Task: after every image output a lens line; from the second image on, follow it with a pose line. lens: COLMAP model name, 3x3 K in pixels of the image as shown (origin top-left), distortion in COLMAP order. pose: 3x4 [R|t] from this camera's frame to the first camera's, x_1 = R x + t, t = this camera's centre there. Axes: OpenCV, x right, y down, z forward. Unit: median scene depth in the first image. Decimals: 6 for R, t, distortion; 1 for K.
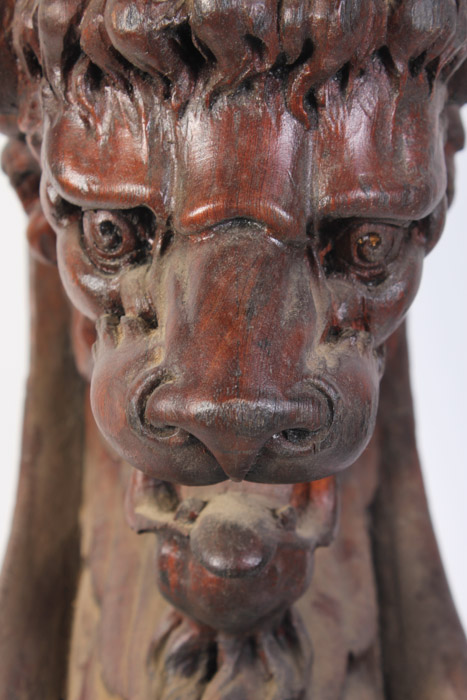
lens RADIAL K [[1676.2, 0, 237.1], [0, 1676.2, 349.2], [0, 0, 1]] dist [0.073767, 0.000000]
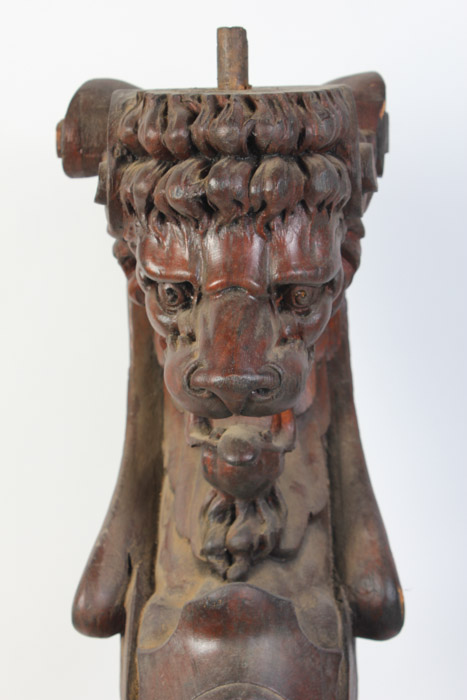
lens RADIAL K [[1466.9, 0, 231.4], [0, 1466.9, 351.0], [0, 0, 1]] dist [0.010282, 0.000000]
pose [[0.998471, -0.028623, -0.047299, 0.077532], [0.028940, 0.999563, 0.006025, -0.009958], [0.047106, -0.007385, 0.998863, -0.756708]]
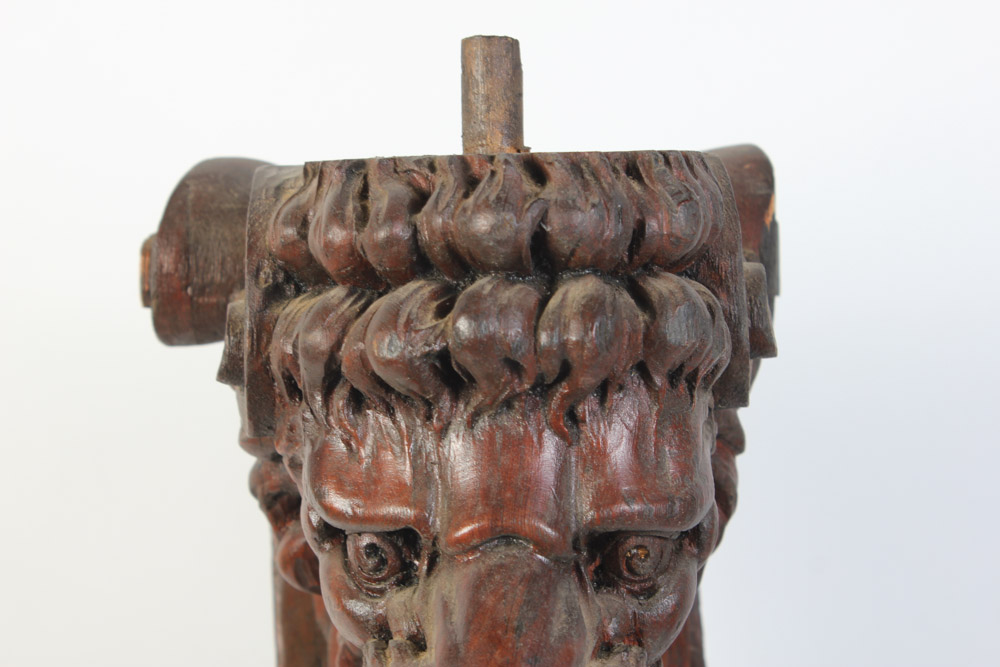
lens RADIAL K [[2394.6, 0, 495.8], [0, 2394.6, 329.9], [0, 0, 1]] dist [0.073767, 0.000000]
pose [[0.999251, -0.038333, -0.005270, 0.007860], [0.037038, 0.986990, -0.156455, 0.023214], [0.011199, 0.156143, 0.987671, -0.418700]]
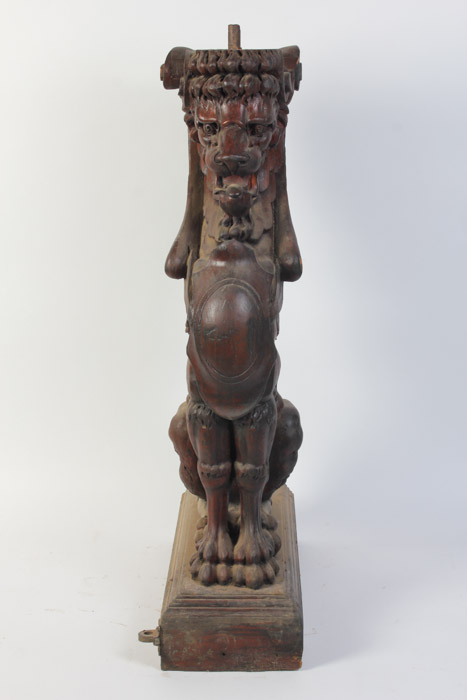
lens RADIAL K [[1274.8, 0, 230.1], [0, 1274.8, 335.9], [0, 0, 1]] dist [0.017907, 0.000000]
pose [[0.997793, -0.010734, -0.065523, 0.242315], [0.011639, 0.999842, 0.013455, 0.522058], [0.065368, -0.014188, 0.997760, -2.943648]]
